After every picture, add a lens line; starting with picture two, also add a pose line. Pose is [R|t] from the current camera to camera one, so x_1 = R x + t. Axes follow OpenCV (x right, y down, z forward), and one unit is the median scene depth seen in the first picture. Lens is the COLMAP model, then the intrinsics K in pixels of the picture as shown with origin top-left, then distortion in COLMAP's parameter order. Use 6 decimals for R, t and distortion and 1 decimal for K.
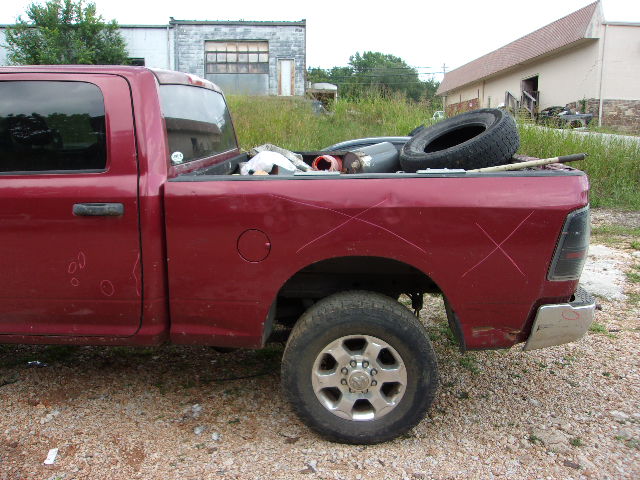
lens RADIAL K [[525.7, 0, 320.0], [0, 525.7, 240.0], [0, 0, 1]] dist [-0.008267, 0.003995]
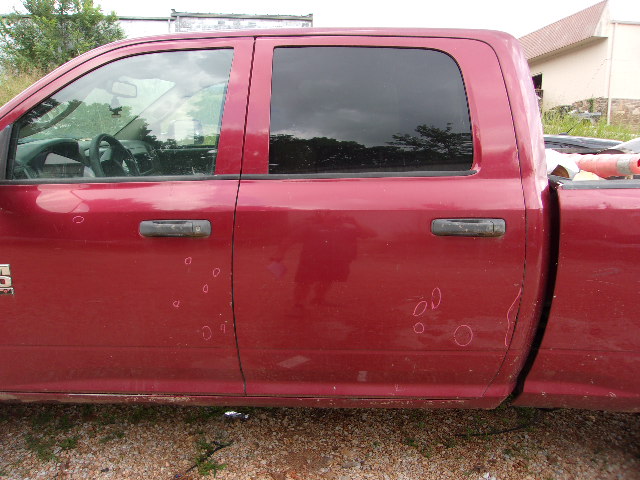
lens RADIAL K [[525.7, 0, 320.0], [0, 525.7, 240.0], [0, 0, 1]] dist [-0.008267, 0.003995]
pose [[0.999261, -0.001562, 0.038398, -0.050756], [0.001410, 0.999991, 0.003979, -0.003426], [-0.038404, -0.003922, 0.999255, 0.023663]]
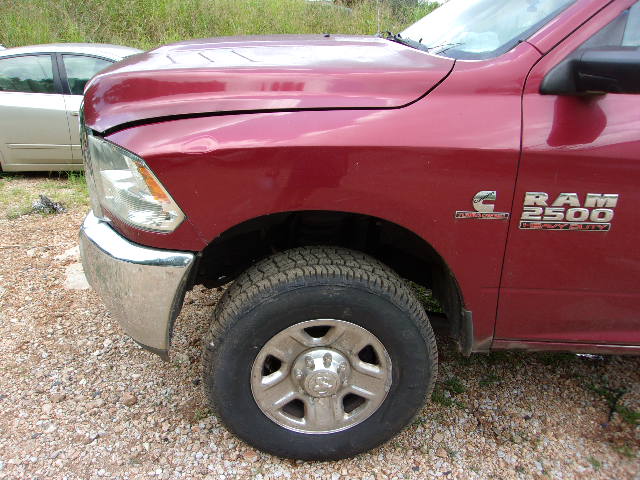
lens RADIAL K [[517.6, 0, 281.7], [0, 517.6, 240.3], [0, 0, 1]] dist [0.000186, 0.006418]
pose [[0.997159, 0.021027, 0.072335, -0.183684], [-0.032130, 0.987245, 0.155934, -0.002013], [-0.068133, -0.157815, 0.985115, 0.054539]]
